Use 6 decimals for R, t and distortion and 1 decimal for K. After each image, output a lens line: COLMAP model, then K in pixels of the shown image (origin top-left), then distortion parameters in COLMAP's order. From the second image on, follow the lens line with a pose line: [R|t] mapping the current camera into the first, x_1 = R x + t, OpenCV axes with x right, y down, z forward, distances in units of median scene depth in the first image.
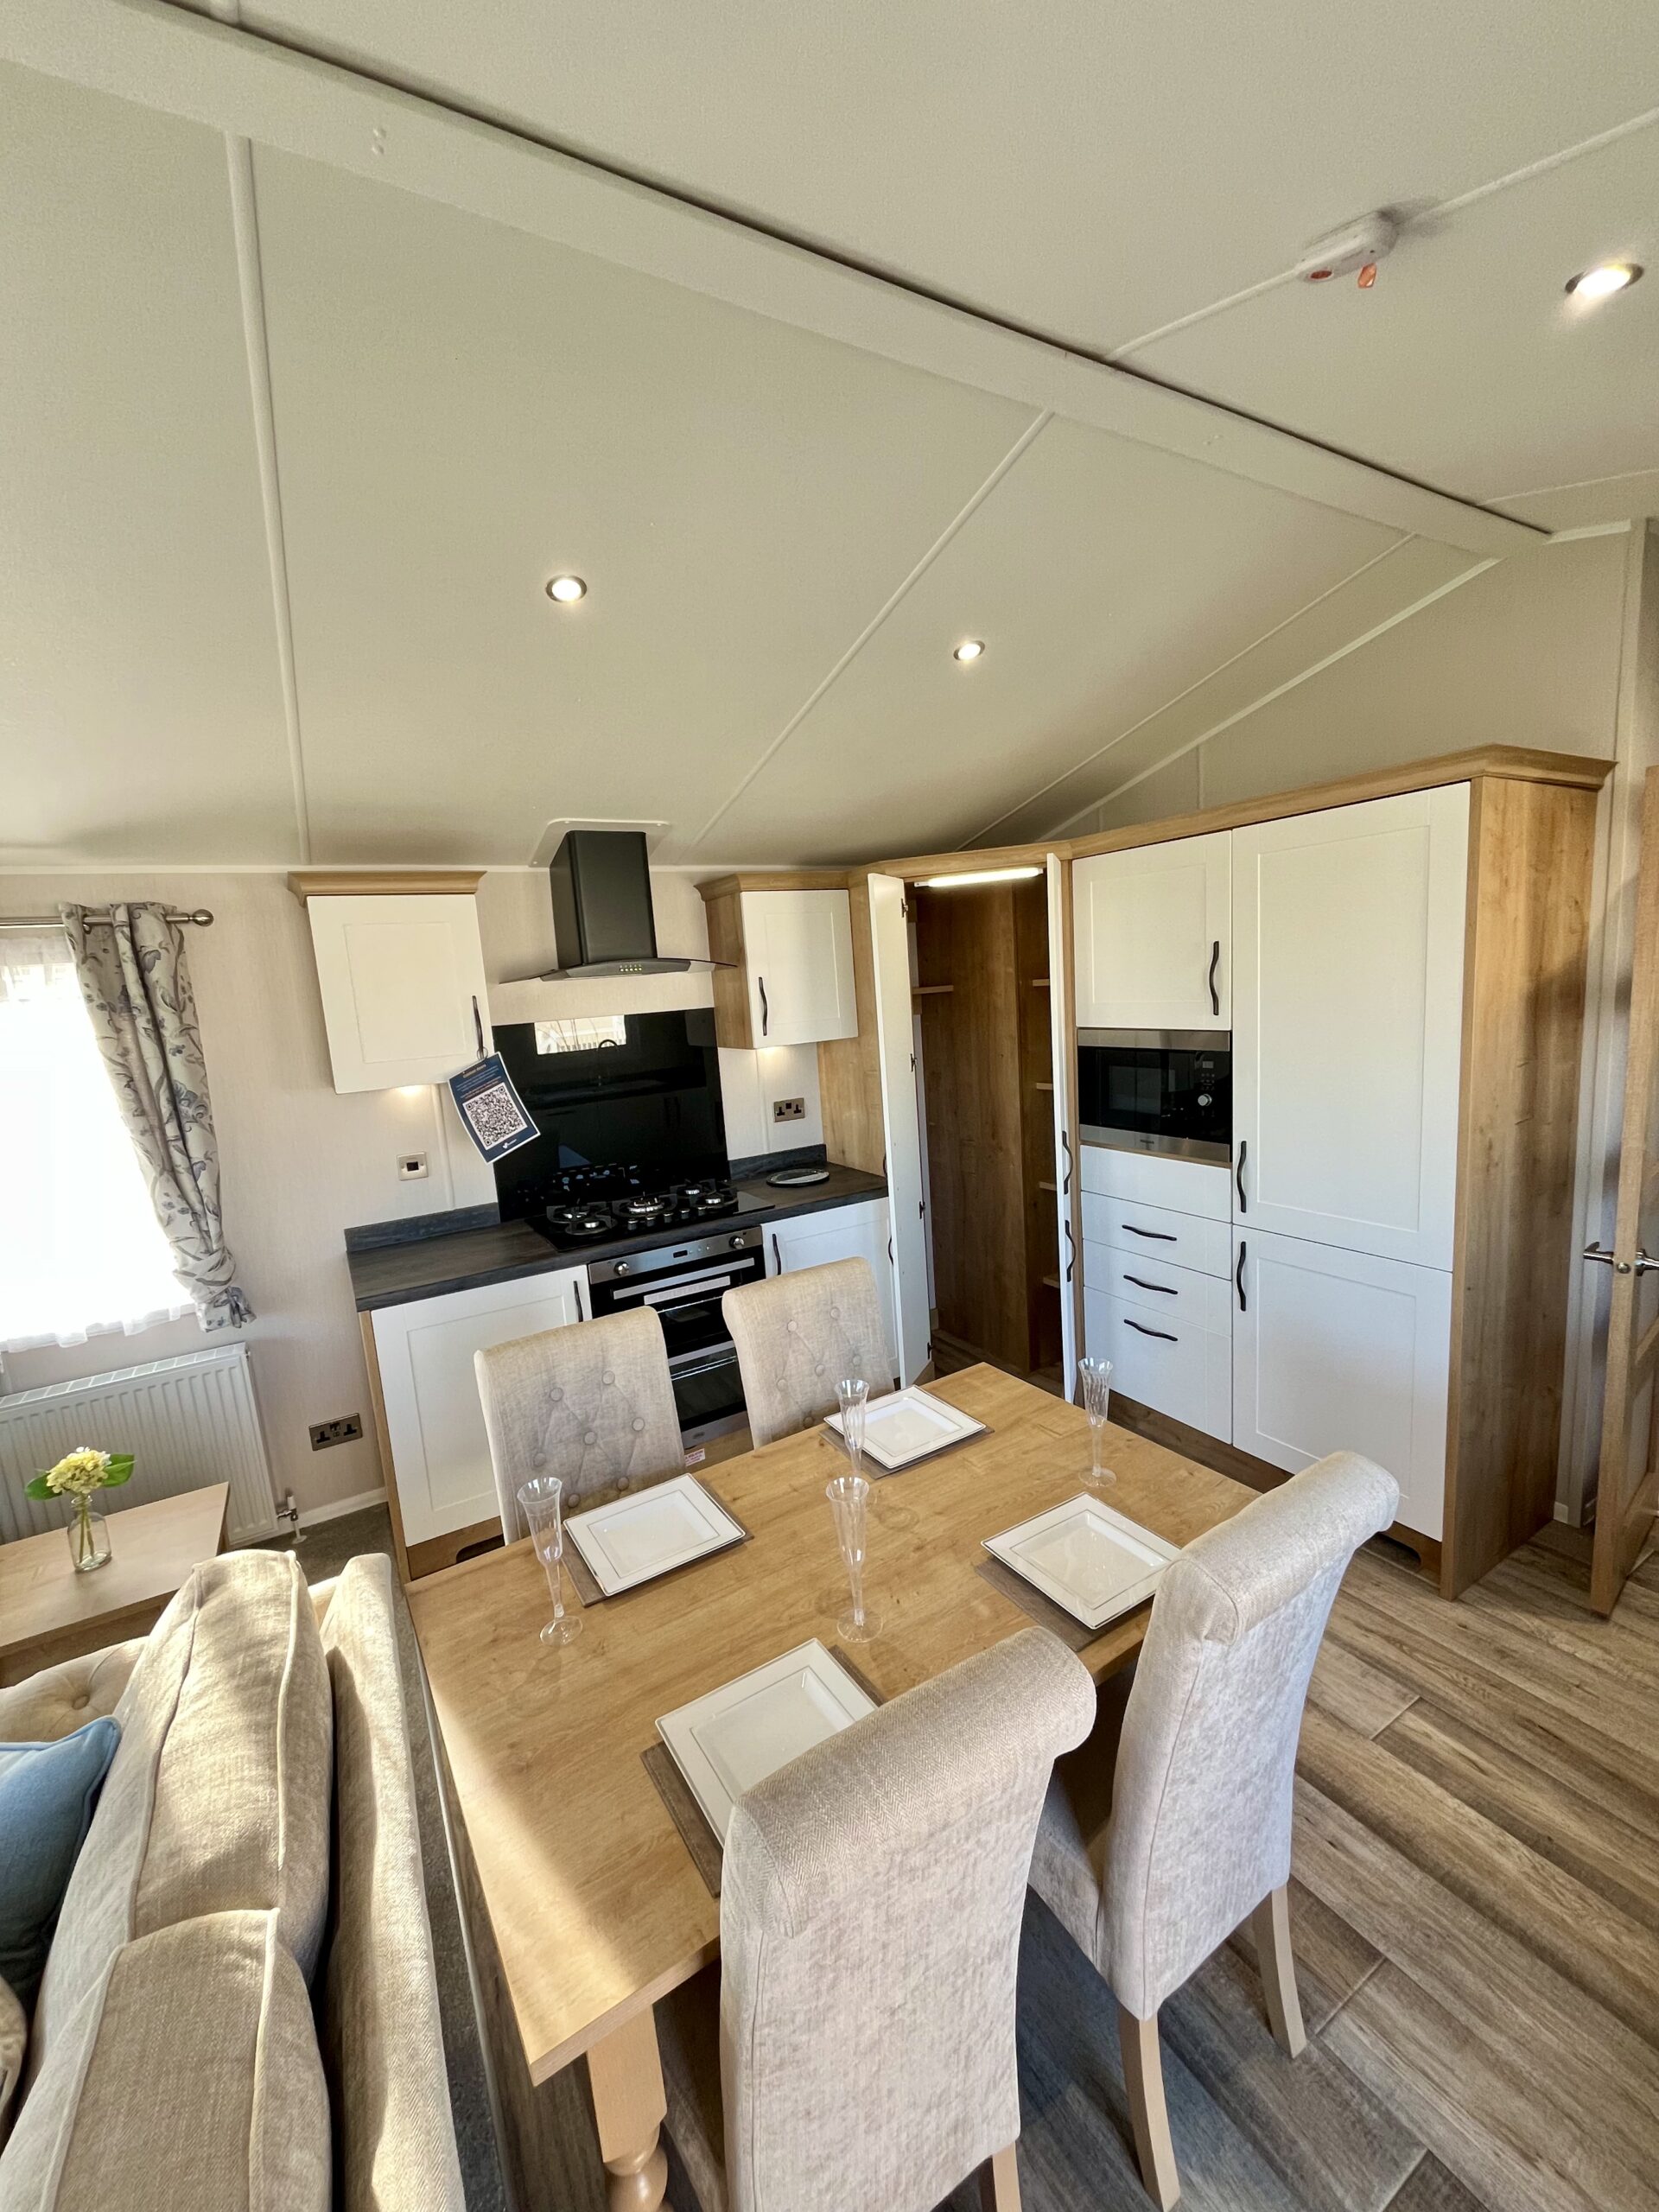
lens RADIAL K [[890.7, 0, 832.5], [0, 890.7, 1115.9], [0, 0, 1]] dist [-0.002841, 0.000400]
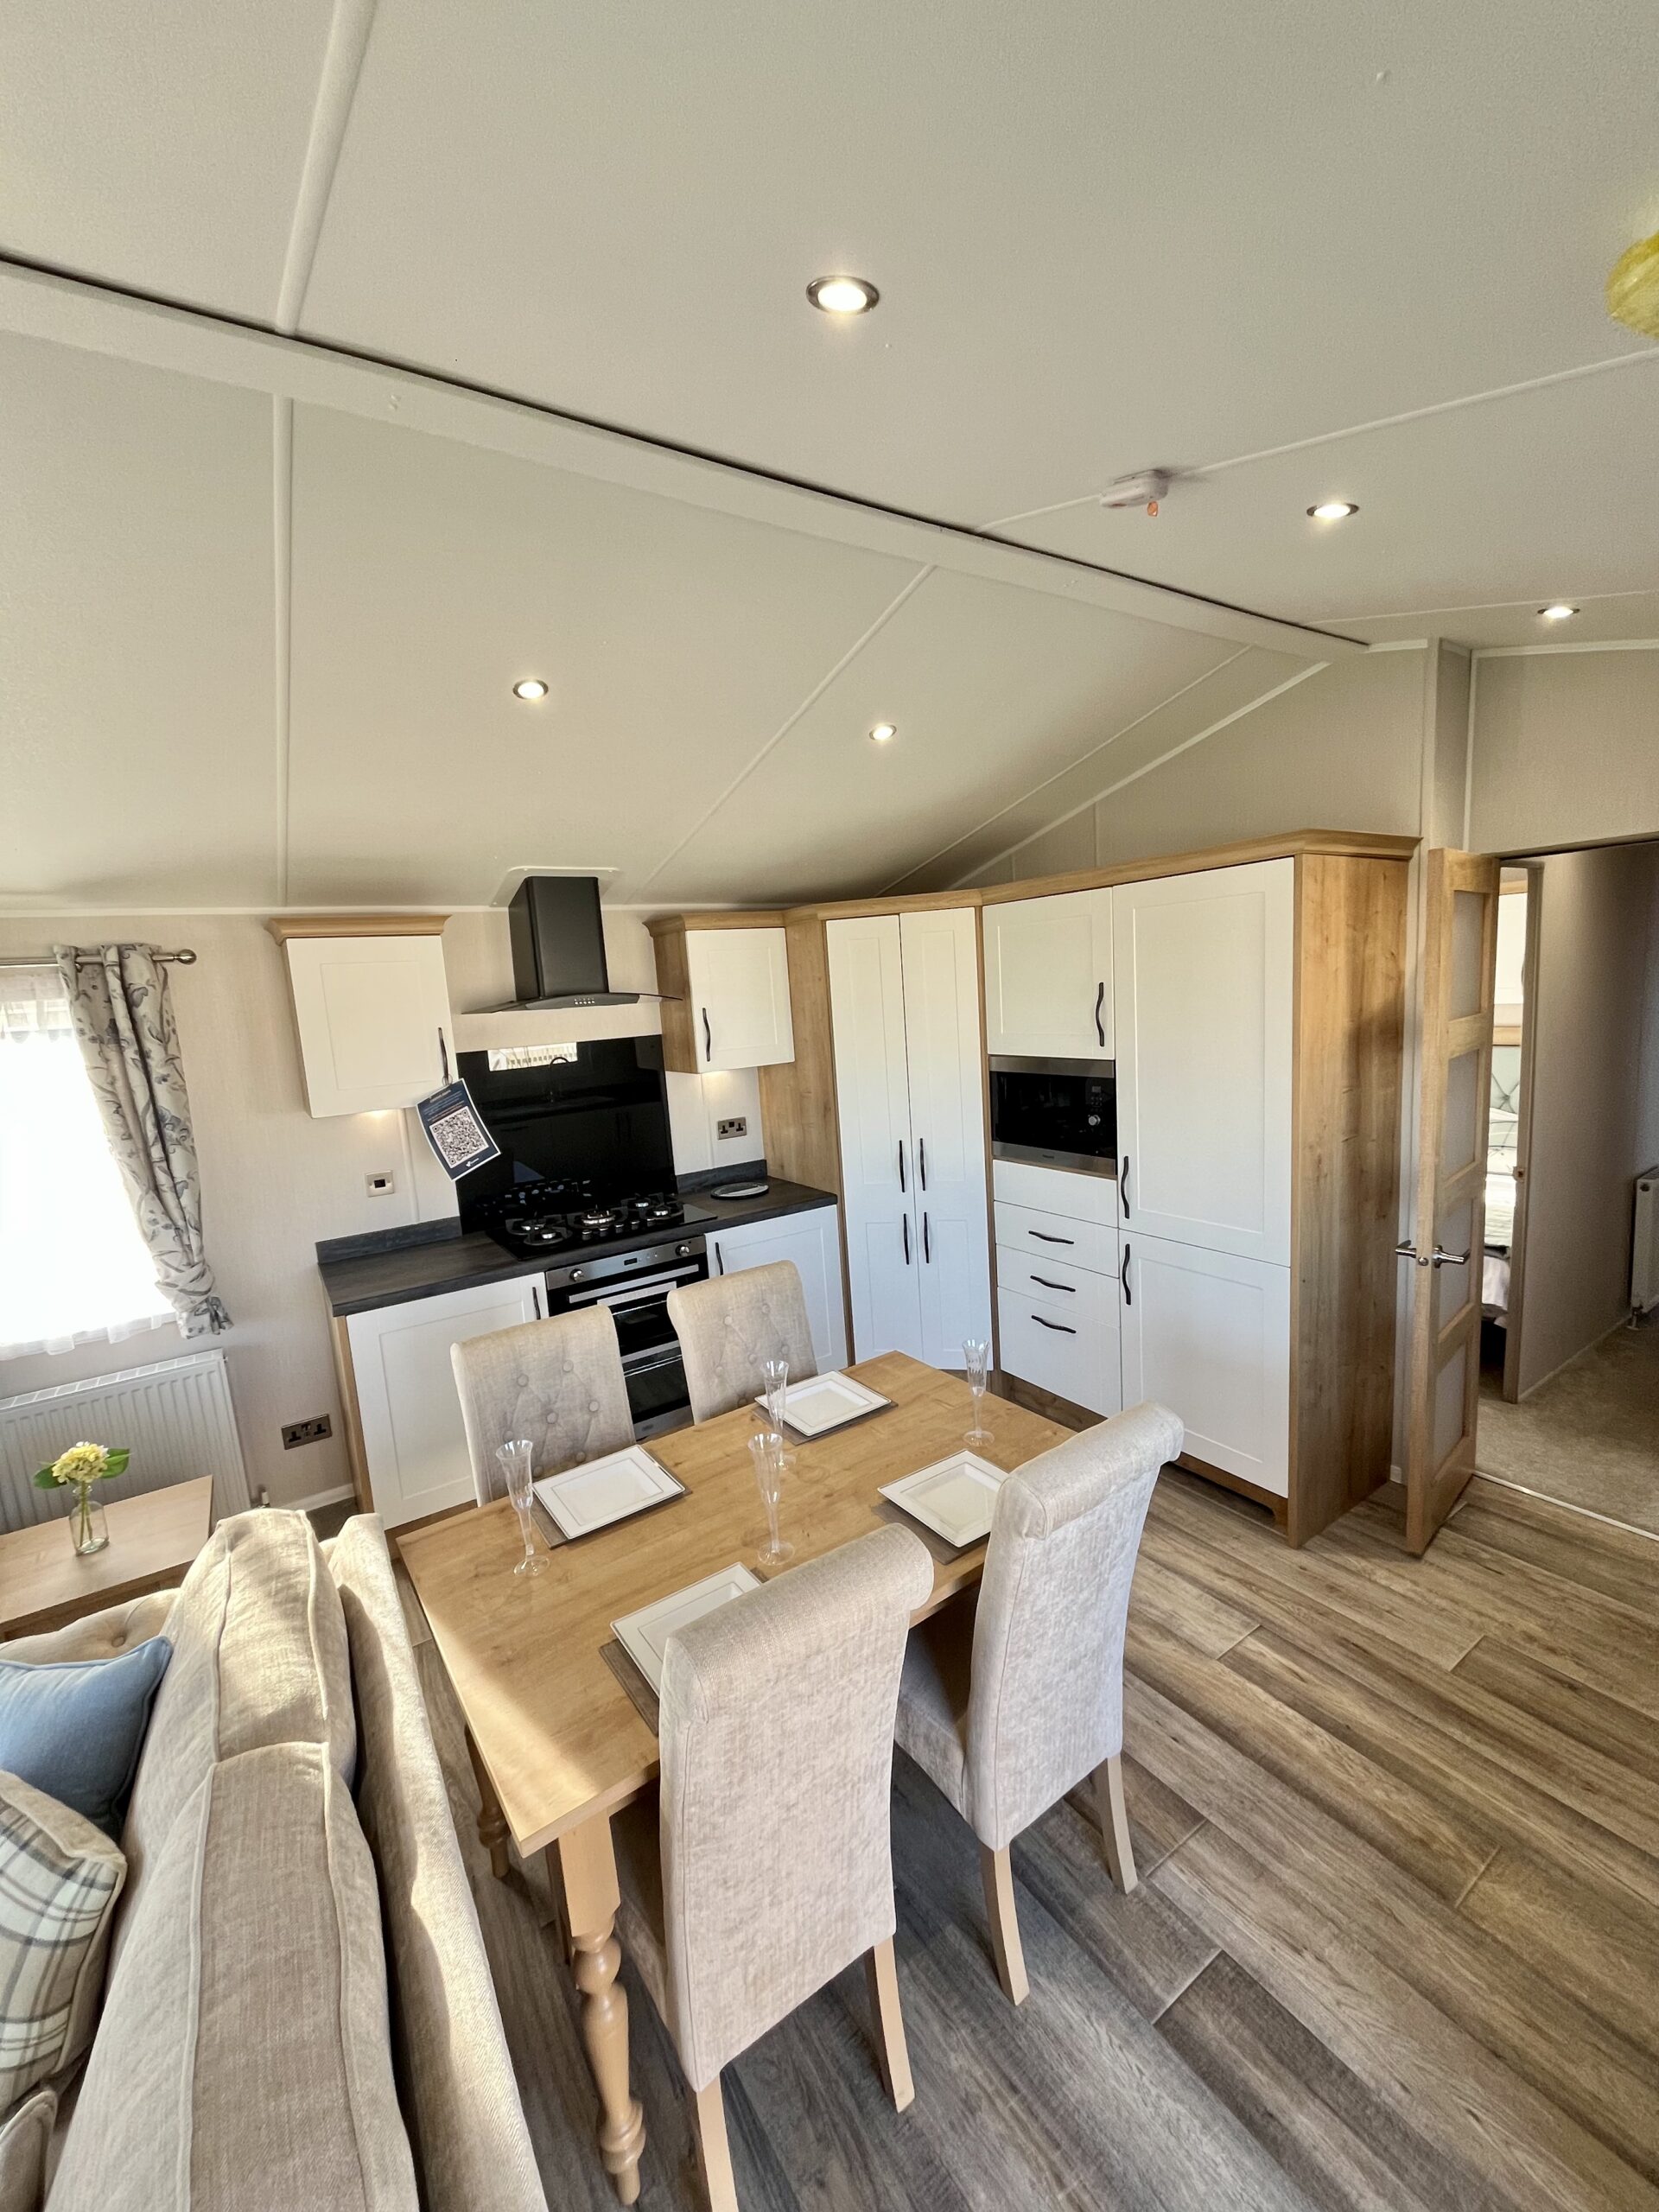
lens RADIAL K [[890.7, 0, 832.5], [0, 890.7, 1115.9], [0, 0, 1]] dist [-0.002841, 0.000400]
pose [[0.998575, -0.003847, 0.053224, 0.034857], [0.004497, 0.999917, -0.012087, -0.017596], [-0.053173, 0.012309, 0.998509, -0.195106]]
